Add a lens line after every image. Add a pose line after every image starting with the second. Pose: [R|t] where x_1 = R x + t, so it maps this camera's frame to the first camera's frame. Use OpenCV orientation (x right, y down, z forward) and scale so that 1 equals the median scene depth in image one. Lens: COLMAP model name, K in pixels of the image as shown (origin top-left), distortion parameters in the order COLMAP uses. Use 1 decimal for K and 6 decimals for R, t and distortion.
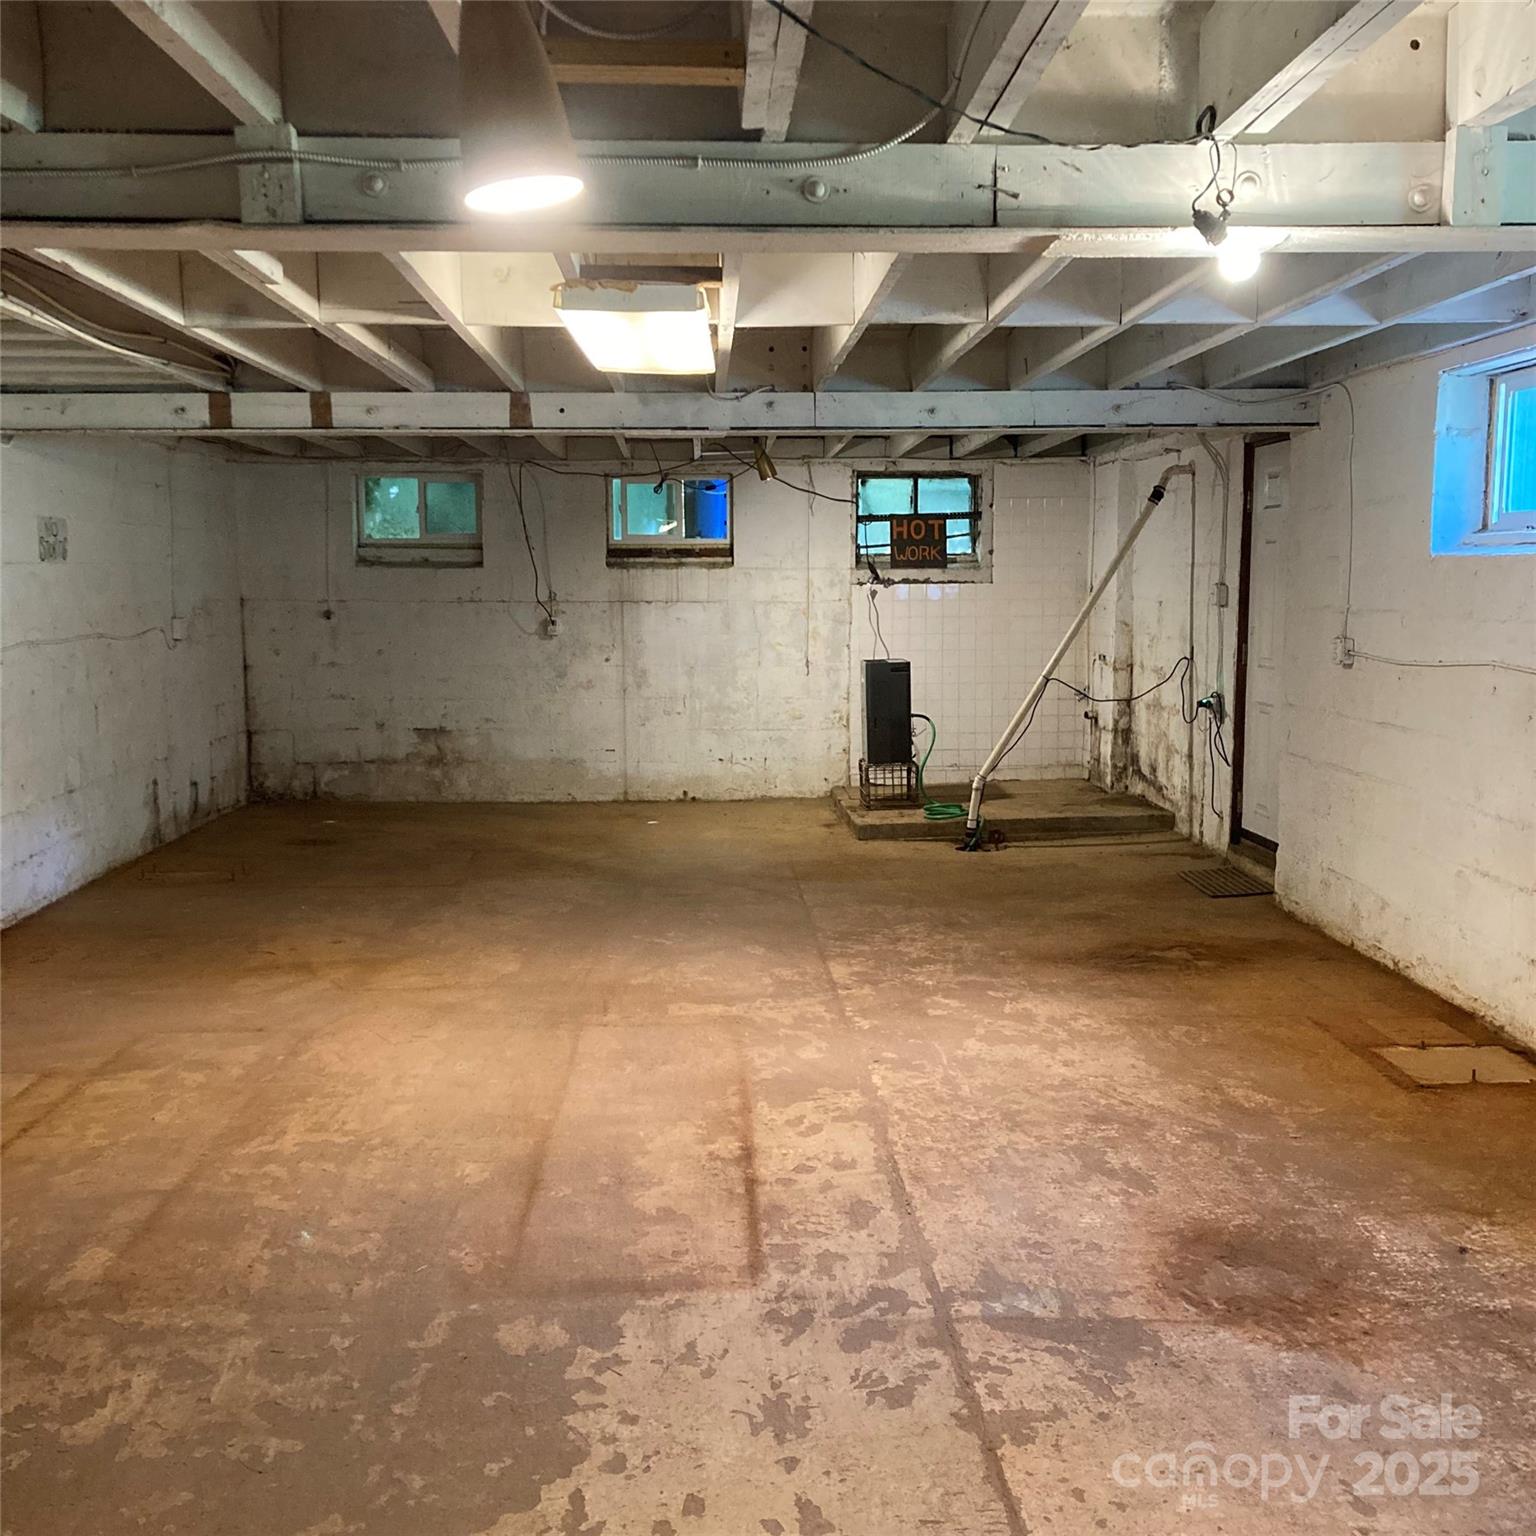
lens RADIAL K [[1685.8, 0, 768.1], [0, 1685.8, 769.7], [0, 0, 1]] dist [0.009604, 0.000000]
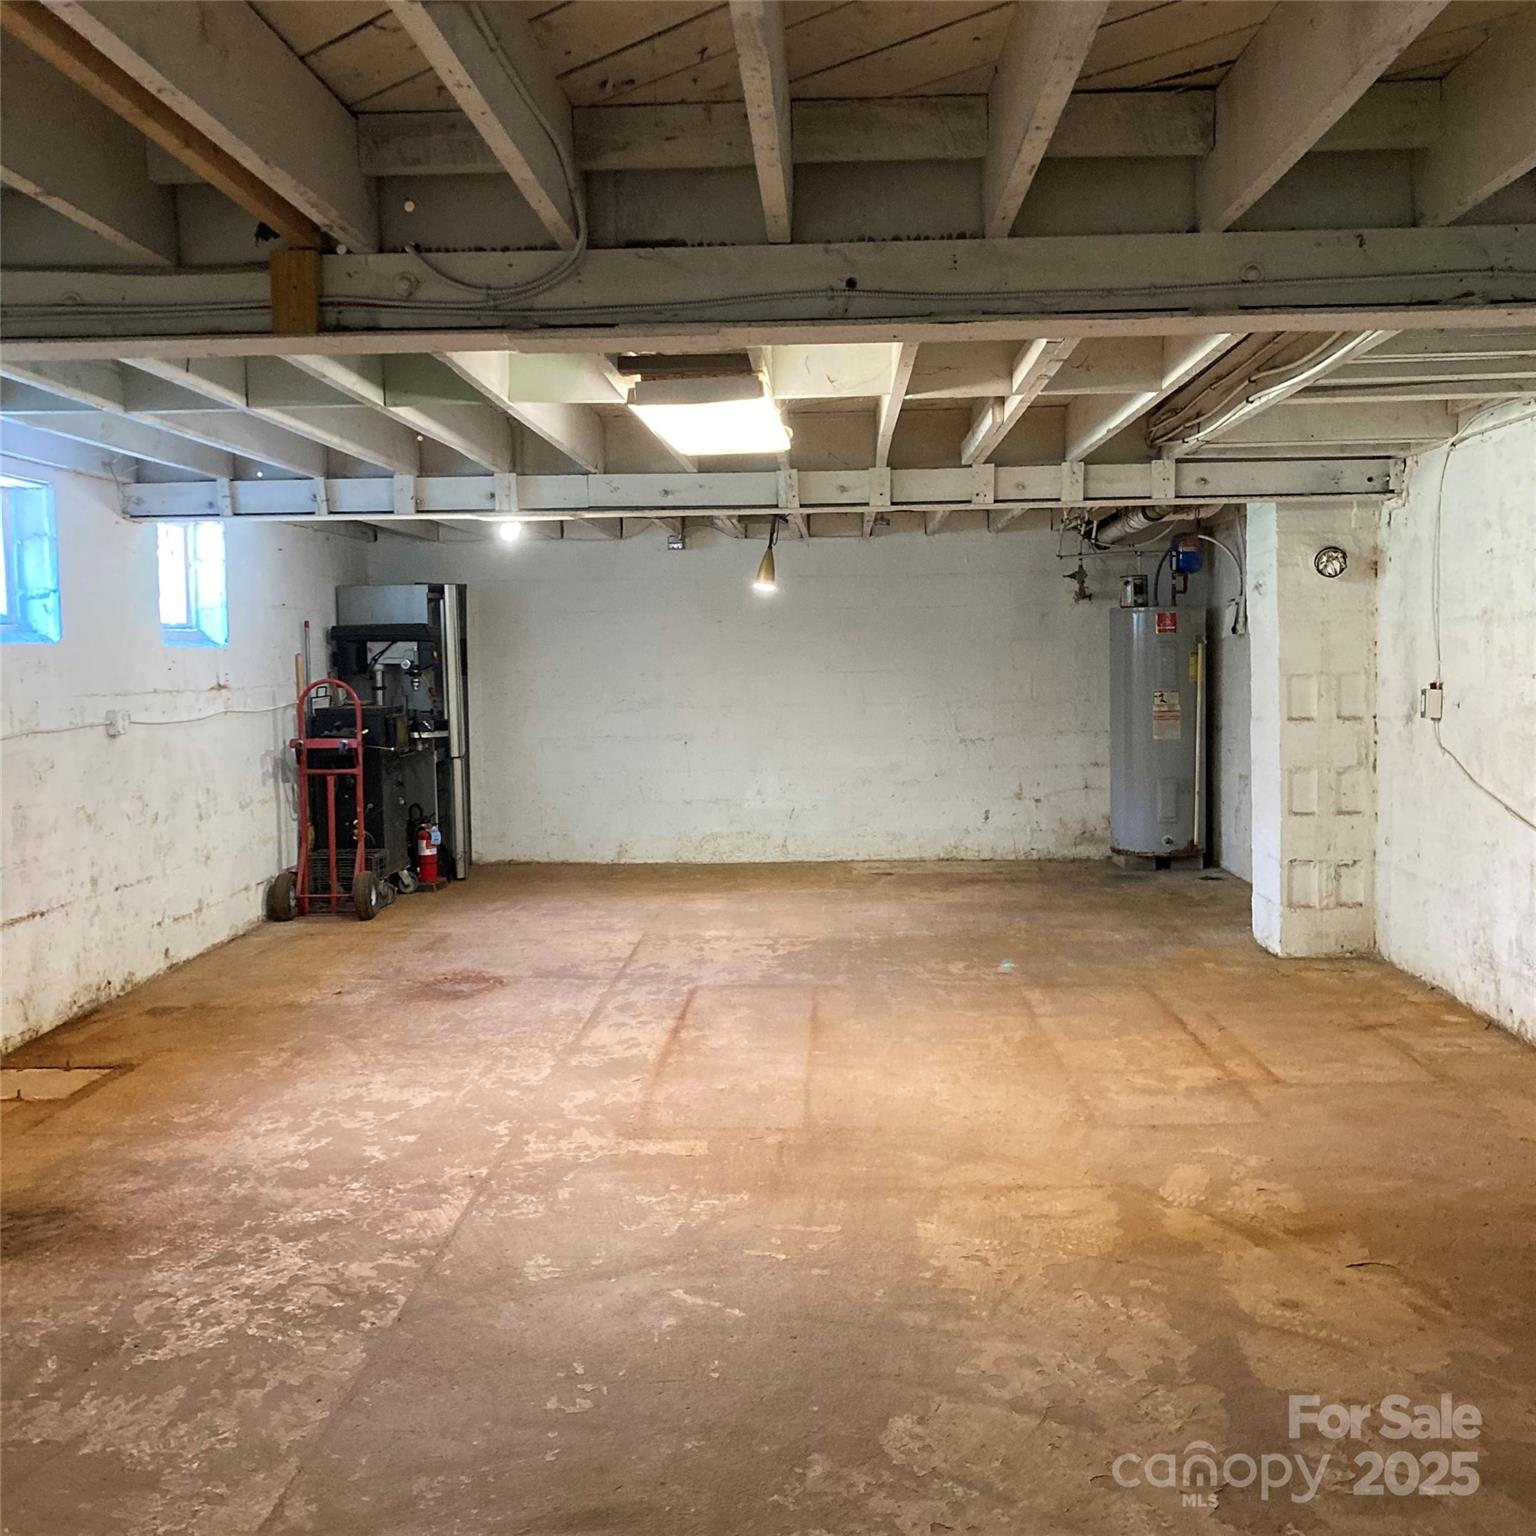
lens RADIAL K [[1685.8, 0, 768.3], [0, 1685.8, 767.3], [0, 0, 1]] dist [0.009604, 0.000000]
pose [[-0.996353, 0.014200, 0.084137, -0.161554], [0.029365, 0.982887, 0.181856, -0.197914], [-0.080115, 0.183663, -0.979719, 1.764670]]
